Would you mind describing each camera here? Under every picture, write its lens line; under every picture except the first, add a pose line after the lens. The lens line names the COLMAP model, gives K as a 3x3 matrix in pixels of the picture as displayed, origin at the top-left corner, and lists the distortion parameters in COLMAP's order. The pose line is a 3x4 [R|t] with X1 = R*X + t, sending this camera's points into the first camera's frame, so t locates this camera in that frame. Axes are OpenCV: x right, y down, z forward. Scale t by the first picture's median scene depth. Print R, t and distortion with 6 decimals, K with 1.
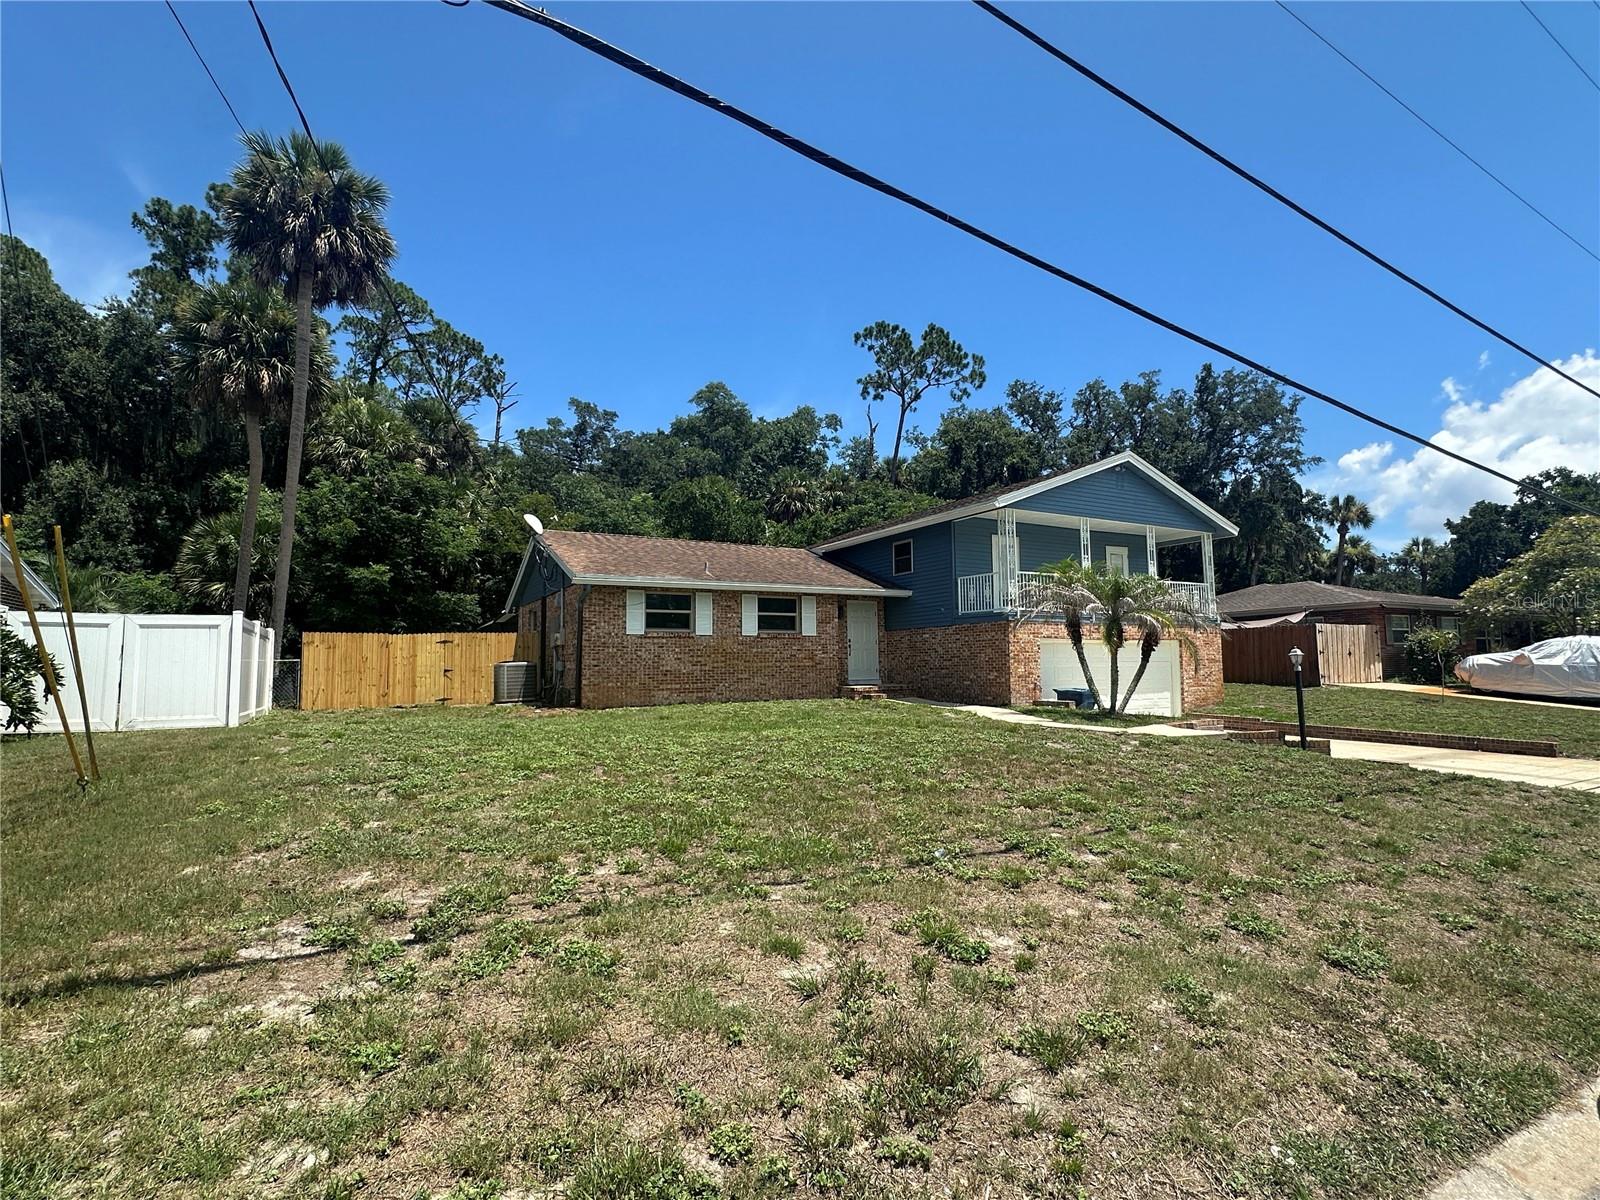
lens RADIAL K [[781.6, 0, 800.0], [0, 781.6, 600.0], [0, 0, 1]] dist [-0.013527, -0.000363]
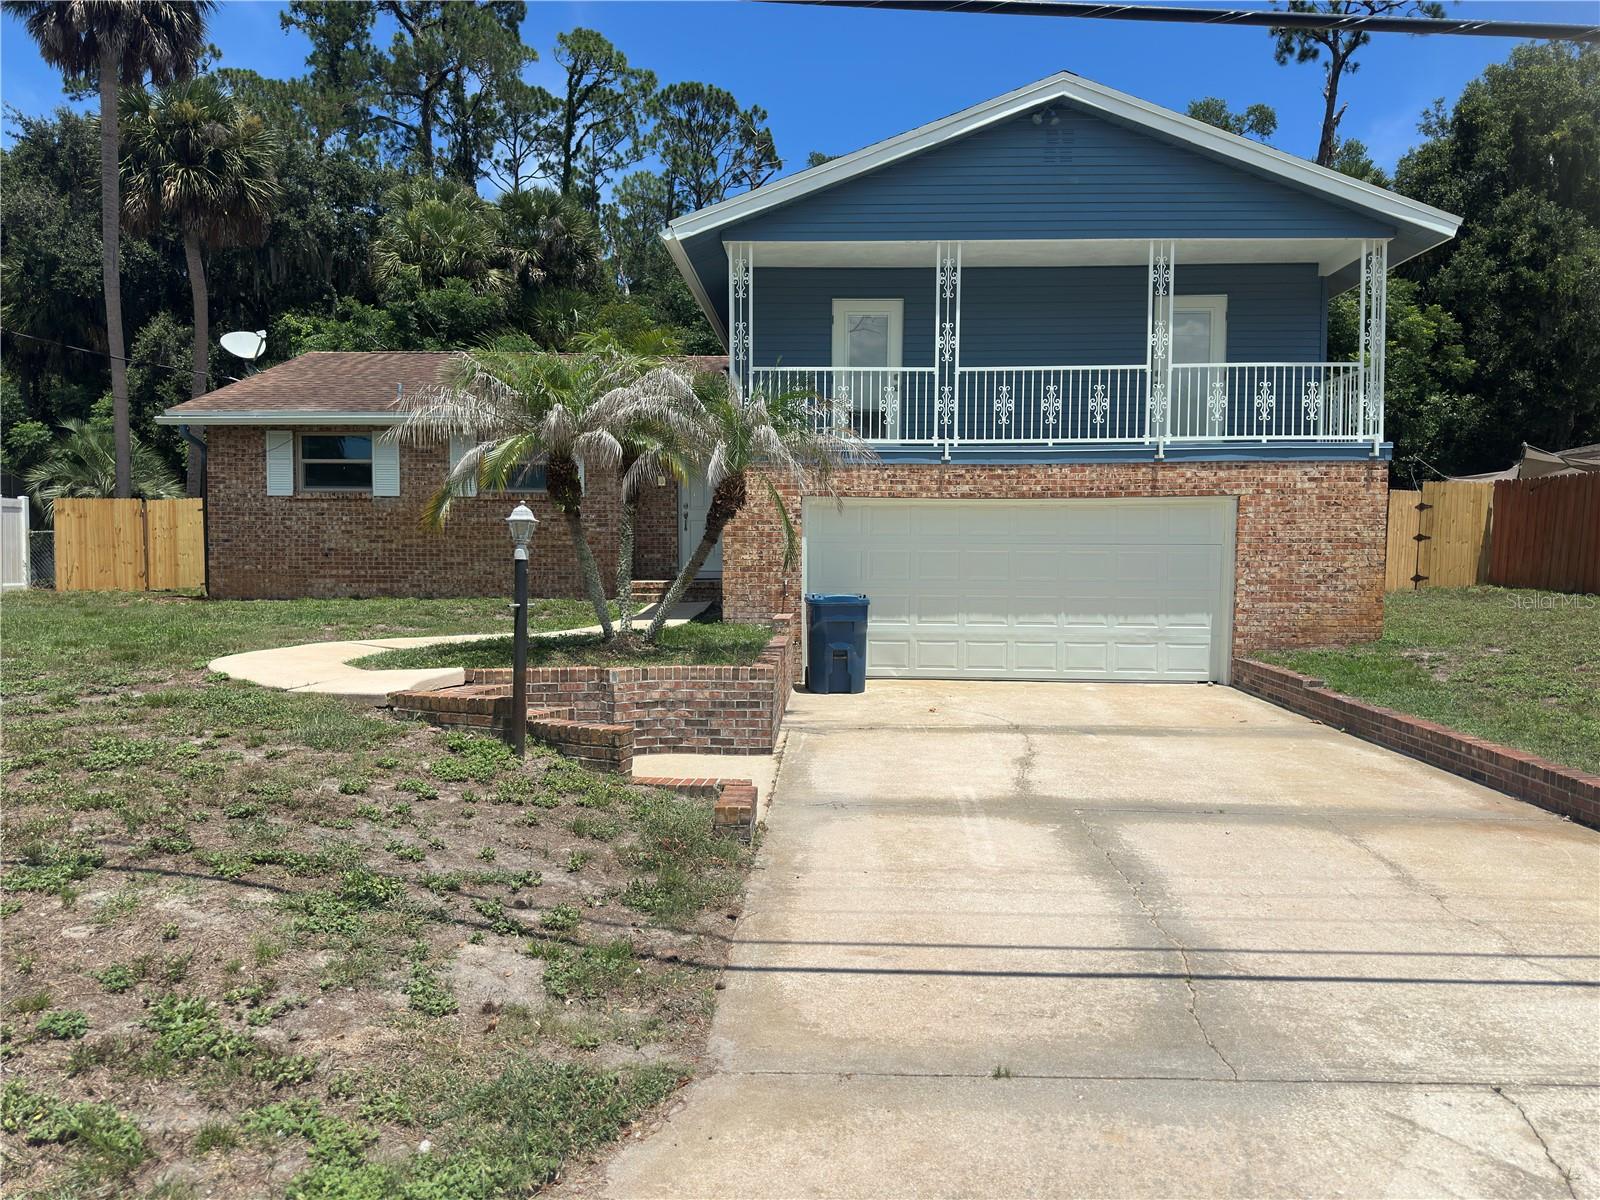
lens RADIAL K [[1119.9, 0, 801.5], [0, 1119.9, 633.3], [0, 0, 1]] dist [0.019309, -0.003310]
pose [[0.860078, 0.051422, -0.507565, 0.649598], [0.027008, 0.988923, 0.145955, 0.028816], [0.509448, -0.139241, 0.849161, 0.339681]]
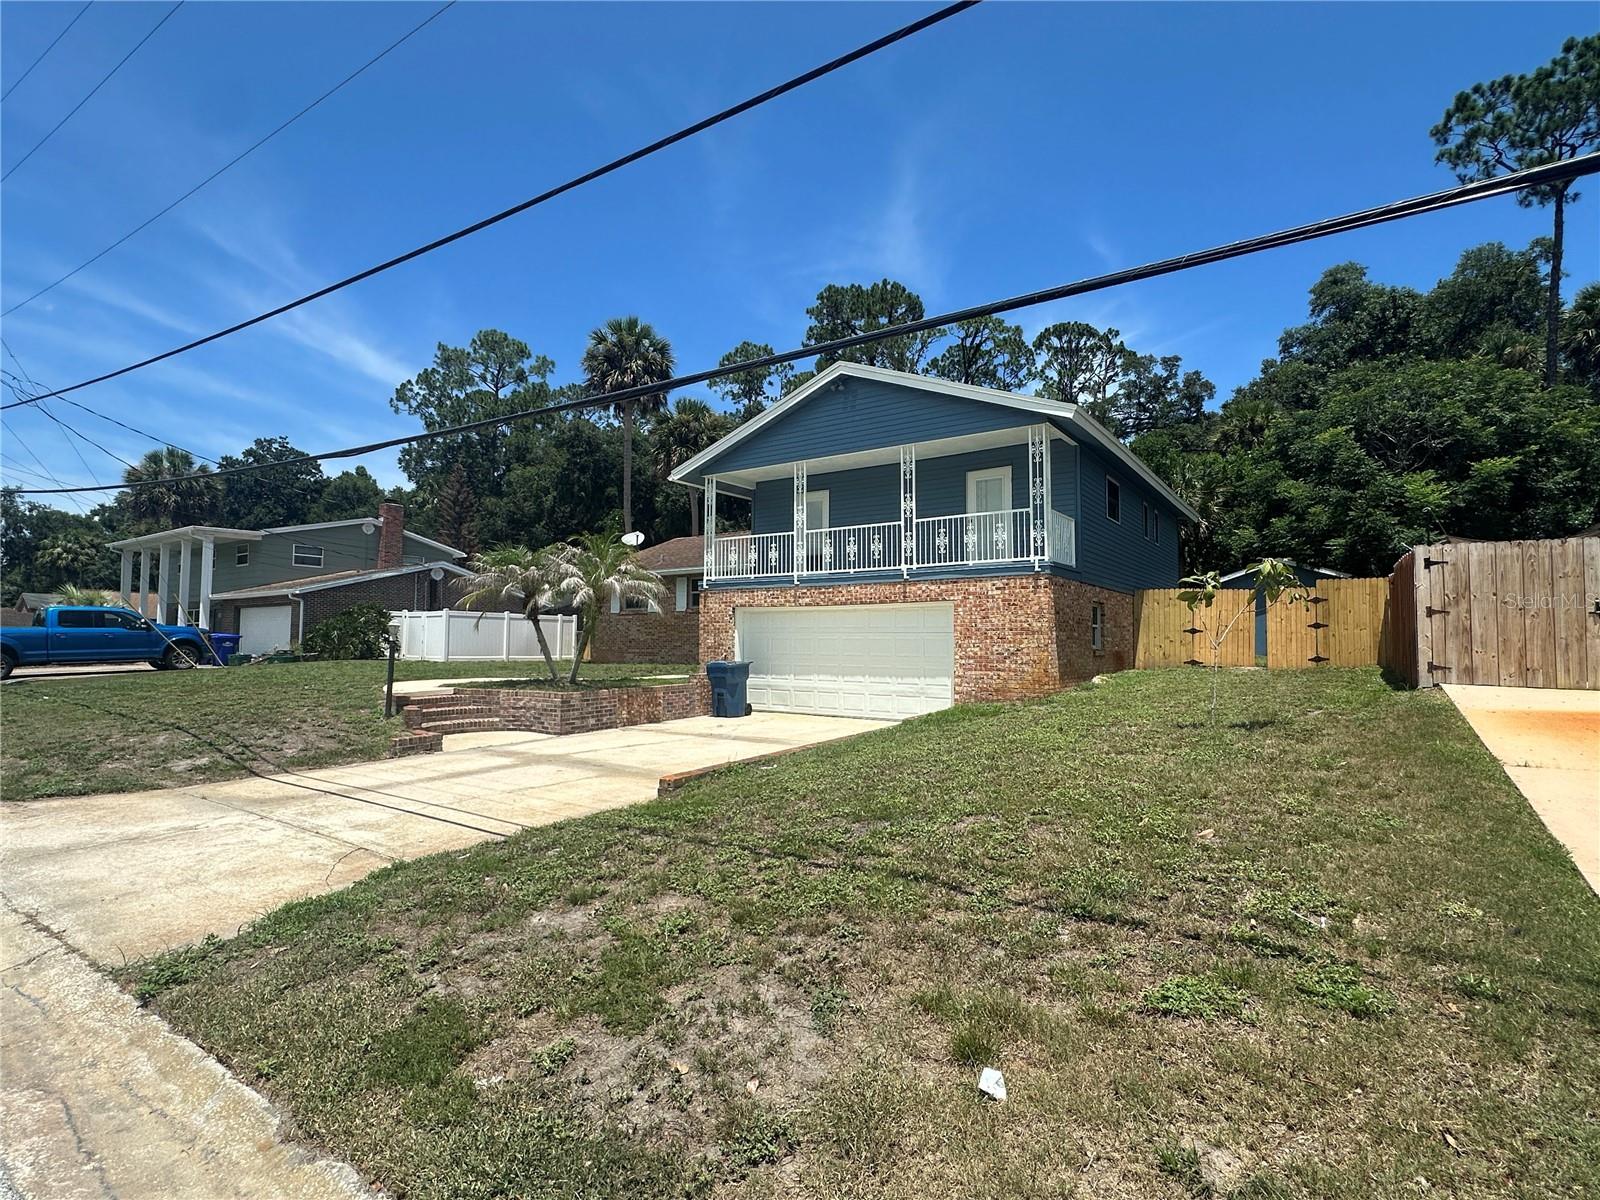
lens RADIAL K [[781.6, 0, 800.0], [0, 781.6, 600.0], [0, 0, 1]] dist [-0.013527, -0.000363]
pose [[0.461349, -0.027290, -0.886799, 1.105507], [0.069267, 0.997584, 0.005336, 0.038618], [0.884511, -0.063888, 0.462124, 0.605139]]
